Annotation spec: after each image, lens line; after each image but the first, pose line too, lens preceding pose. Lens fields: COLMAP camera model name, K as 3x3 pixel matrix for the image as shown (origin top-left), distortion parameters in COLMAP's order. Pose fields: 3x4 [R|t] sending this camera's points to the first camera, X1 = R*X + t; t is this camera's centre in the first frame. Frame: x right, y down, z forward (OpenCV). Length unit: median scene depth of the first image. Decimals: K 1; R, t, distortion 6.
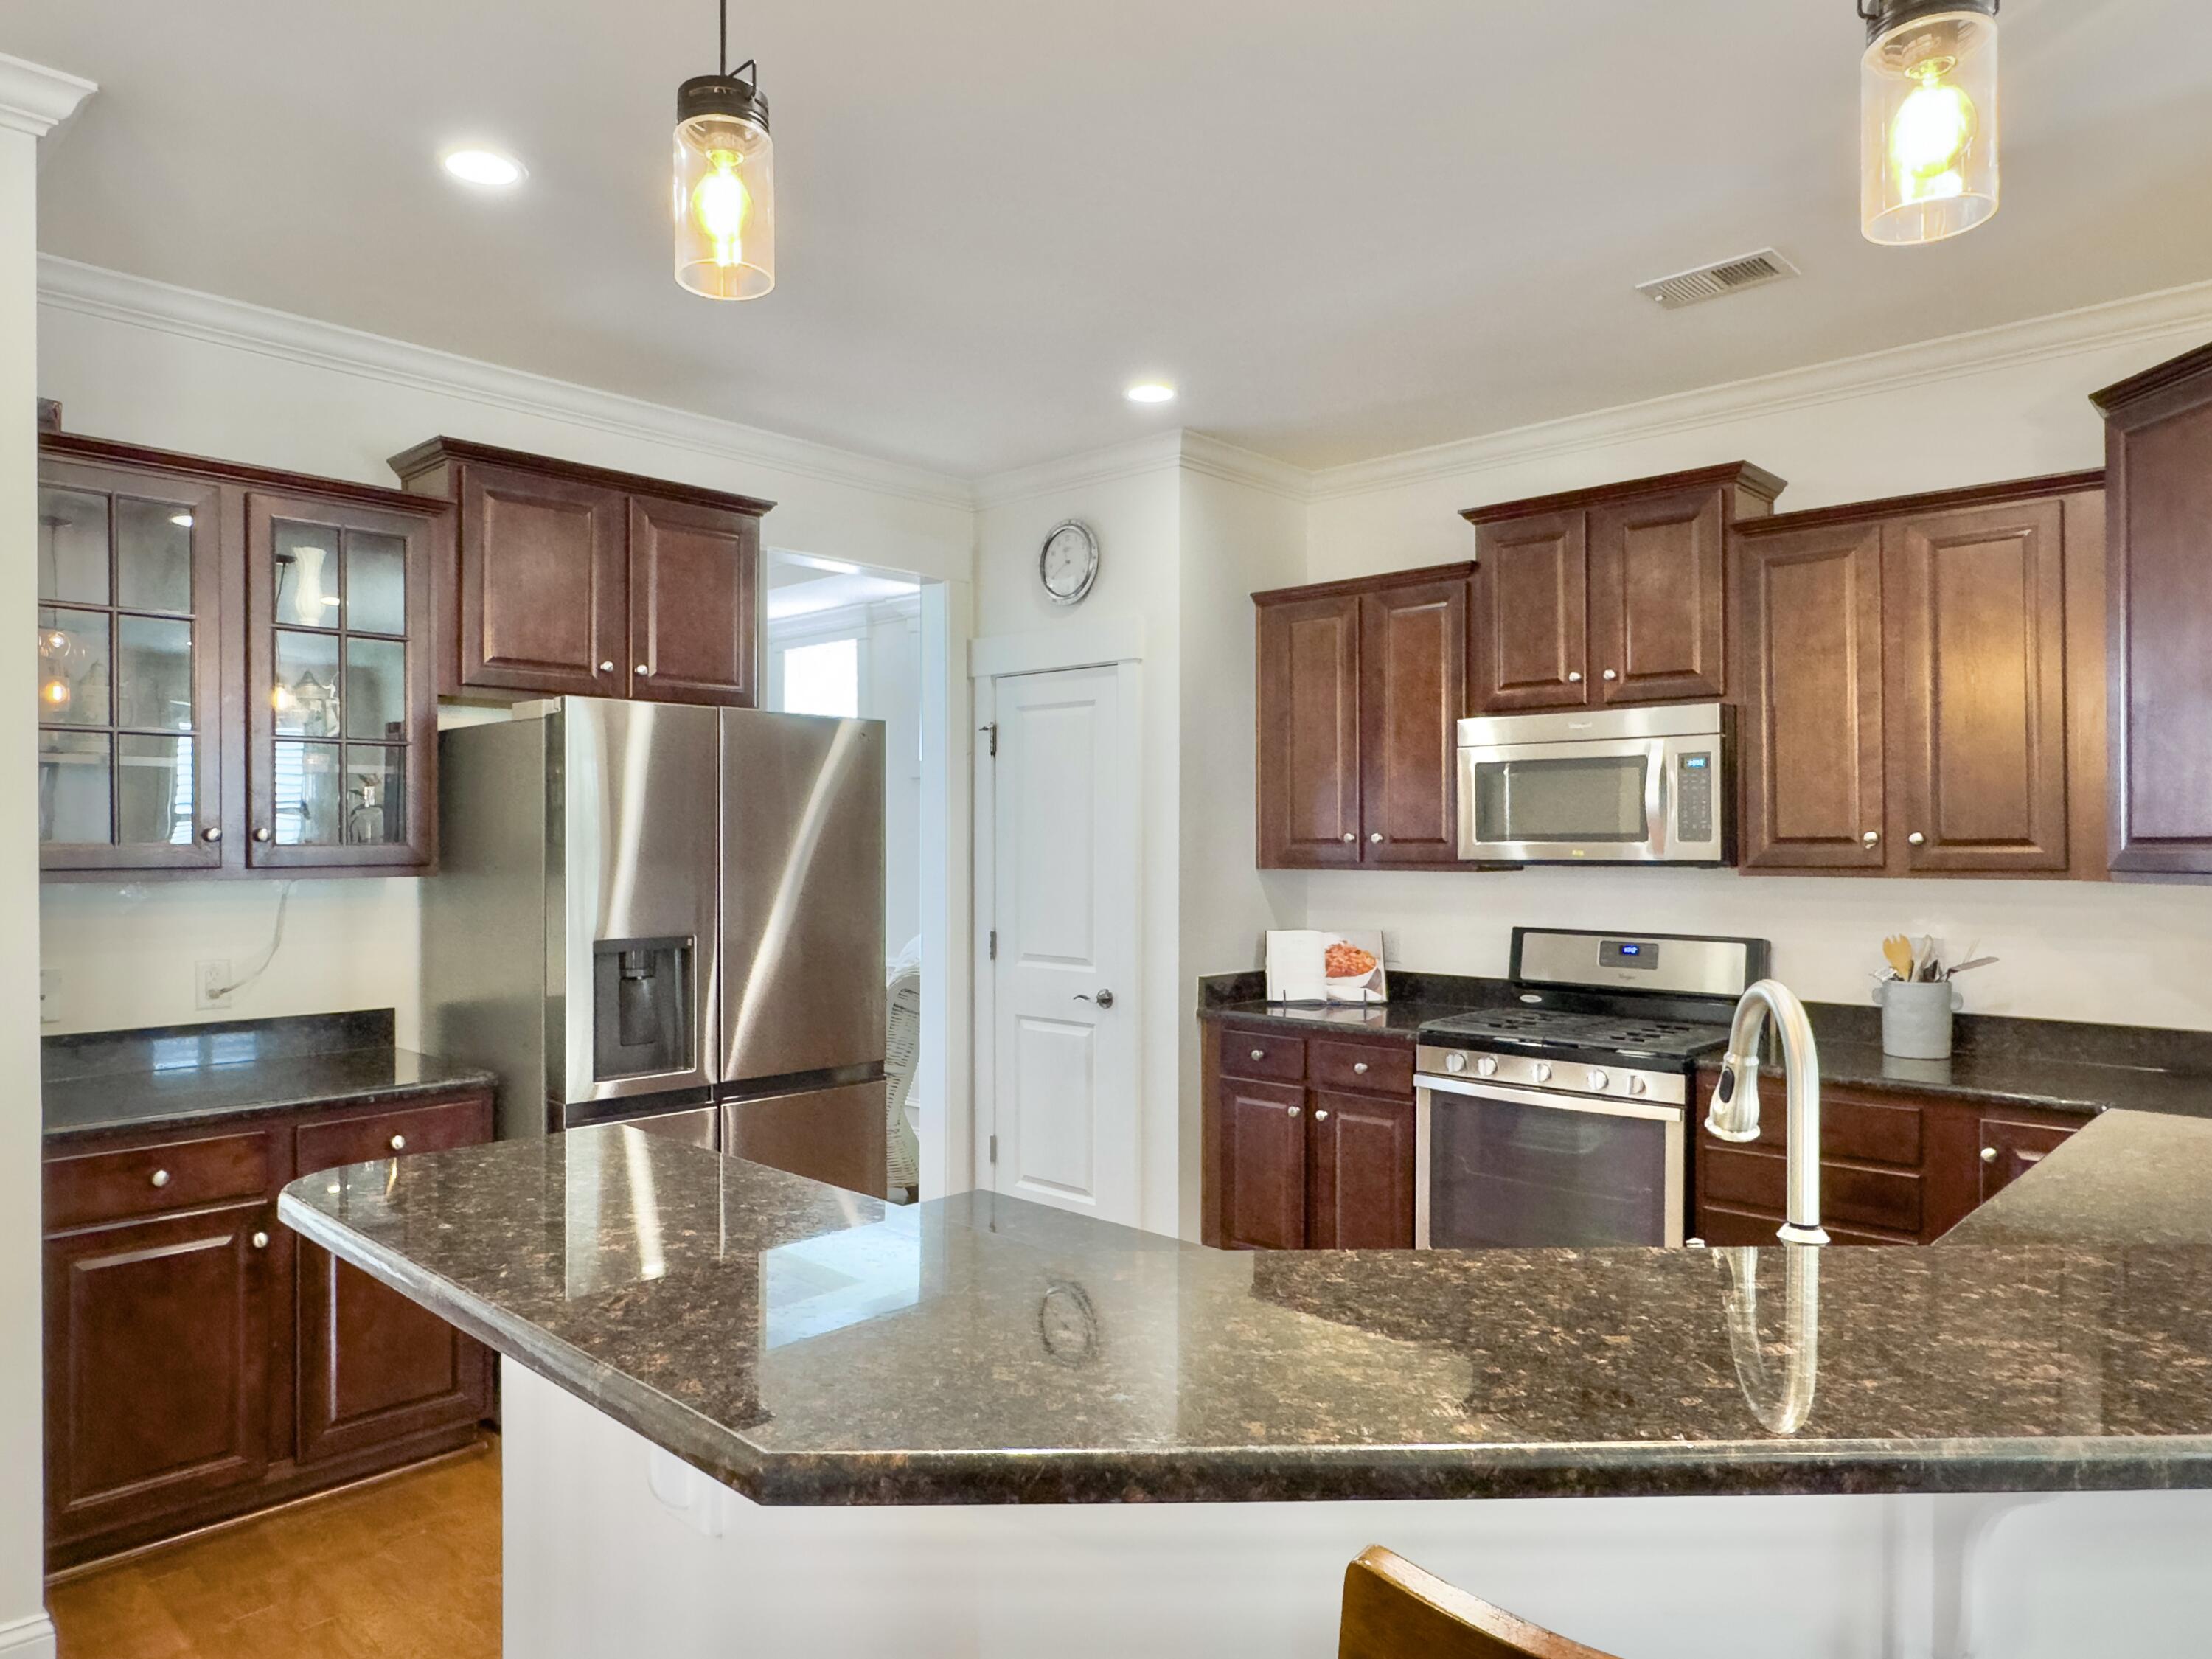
lens RADIAL K [[1430.4, 0, 1091.1], [0, 1430.4, 837.5], [0, 0, 1]] dist [-0.004887, 0.001618]
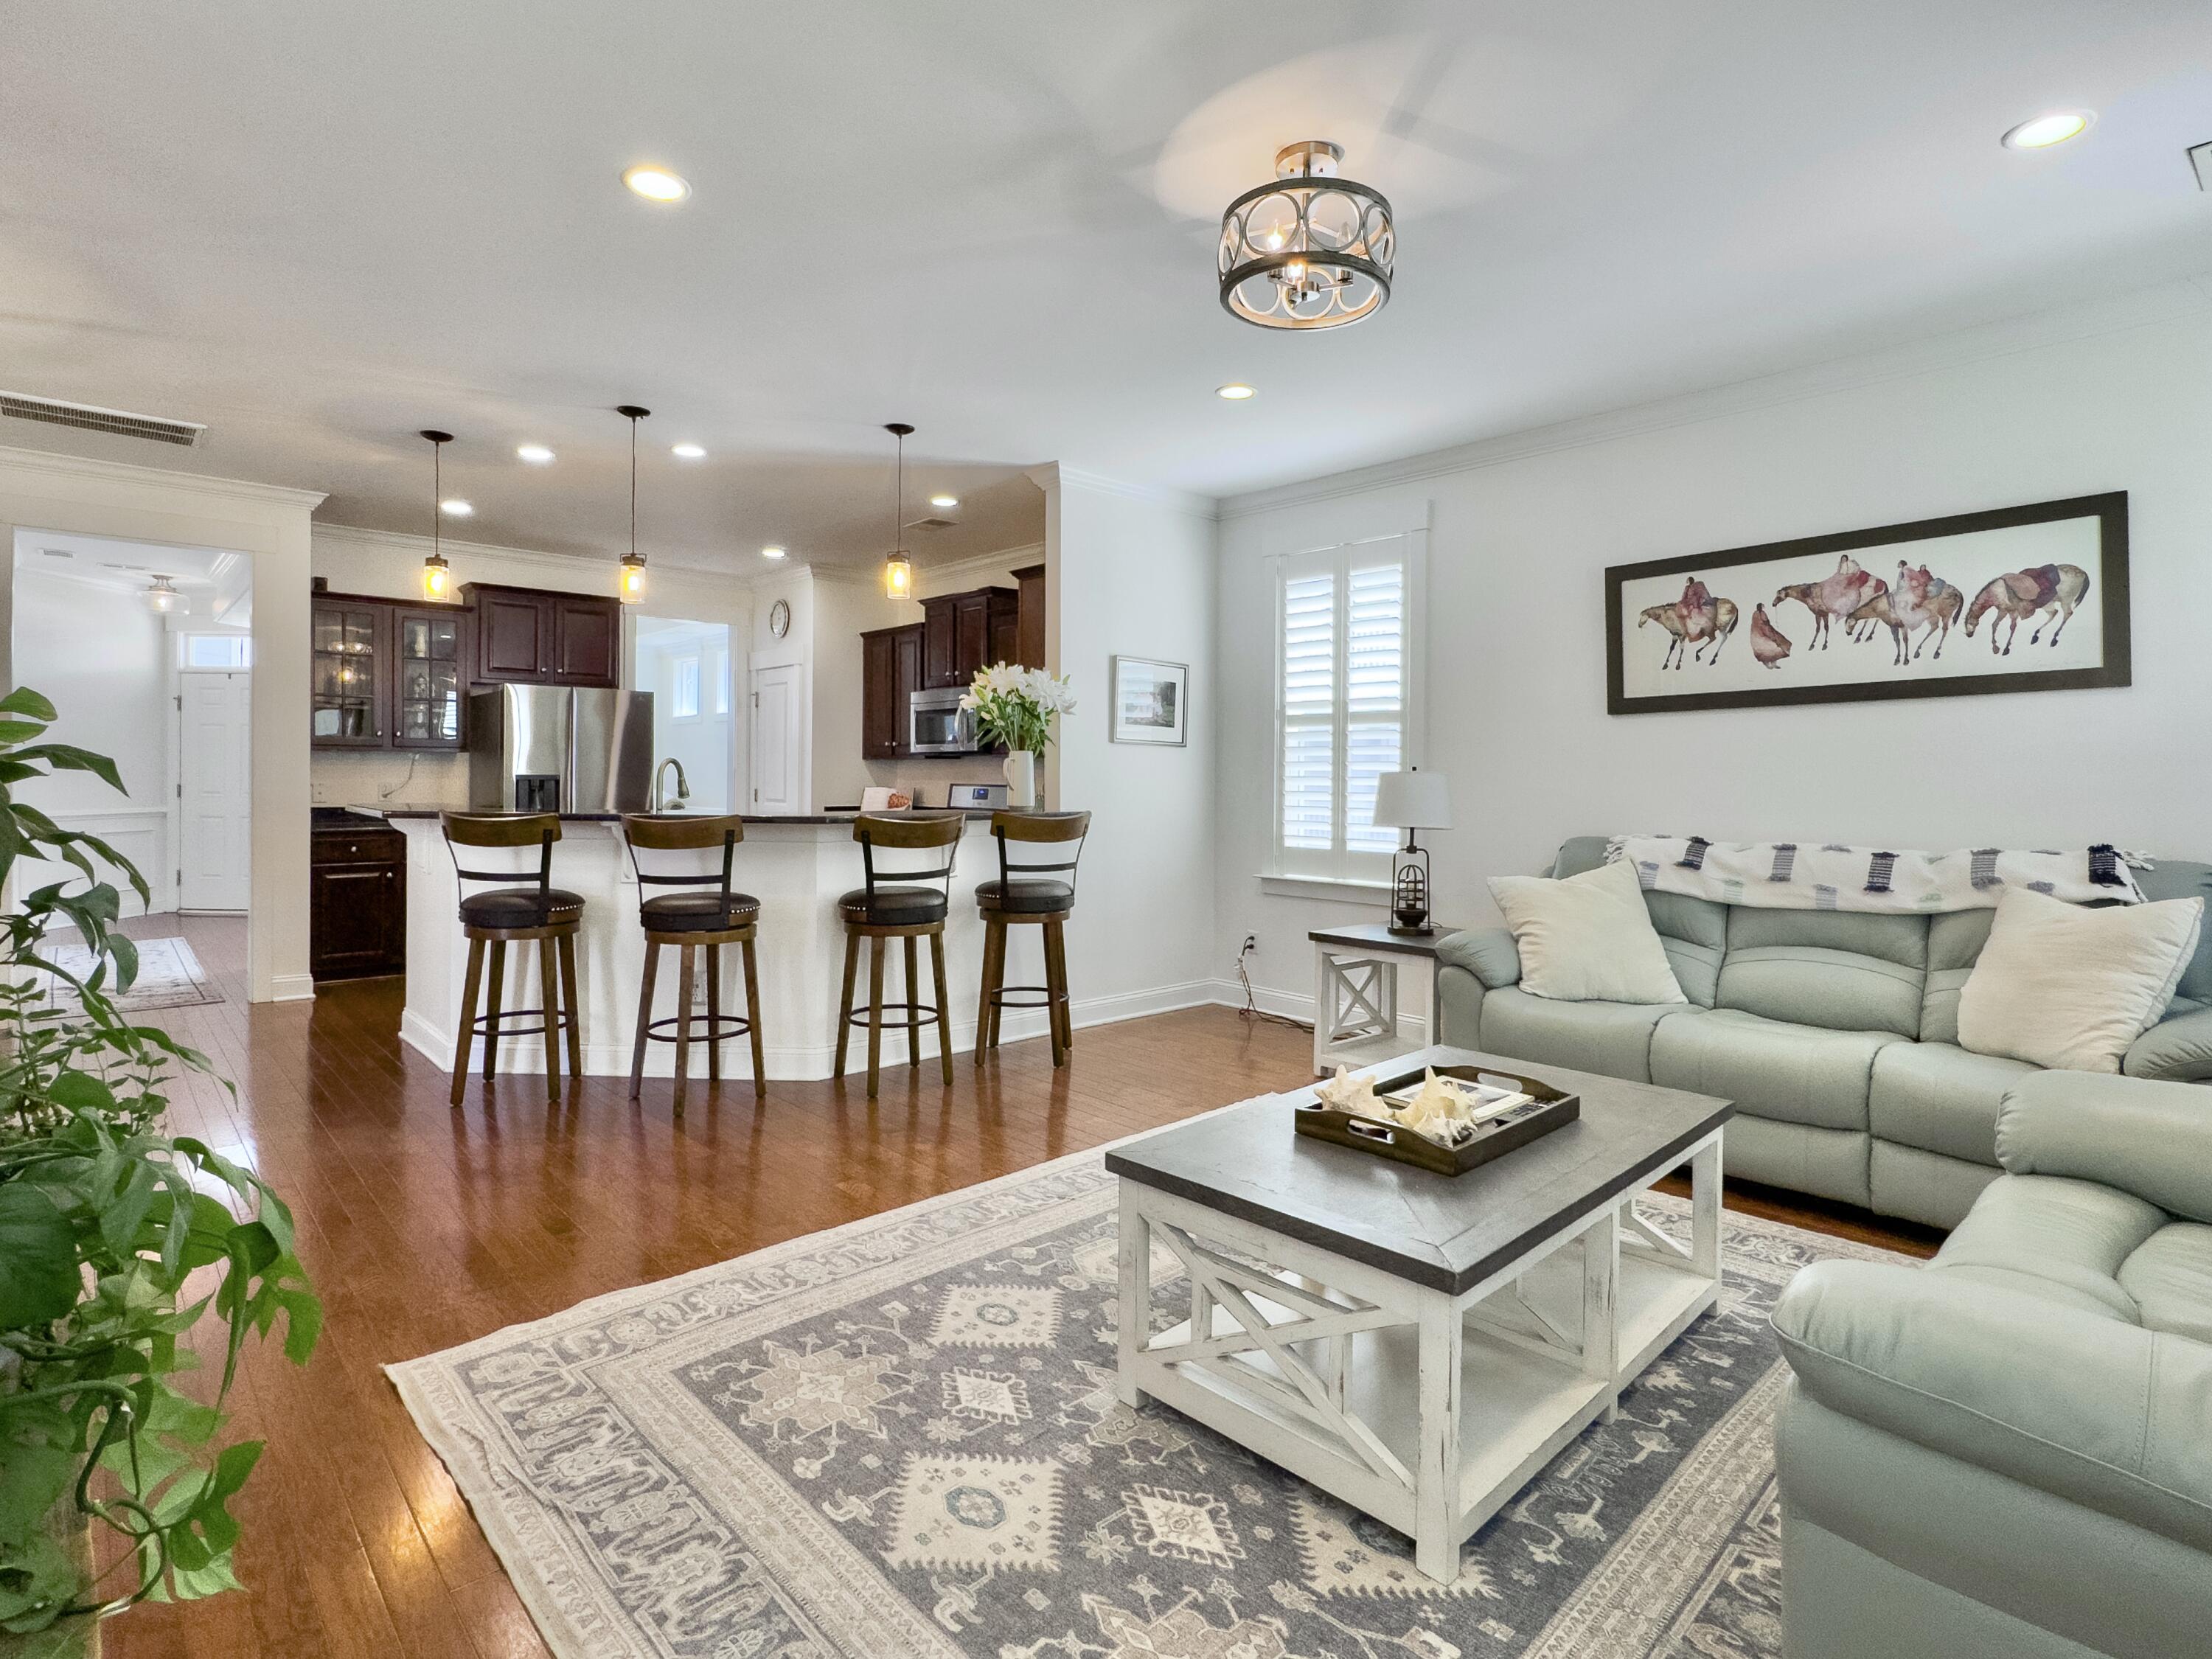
lens RADIAL K [[1122.5, 0, 1093.4], [0, 1122.5, 777.1], [0, 0, 1]] dist [0.002561, 0.000261]
pose [[0.997205, 0.007983, -0.074282, 0.713918], [-0.007778, 0.999965, 0.003051, 0.048906], [0.074304, -0.002465, 0.997233, -0.820353]]
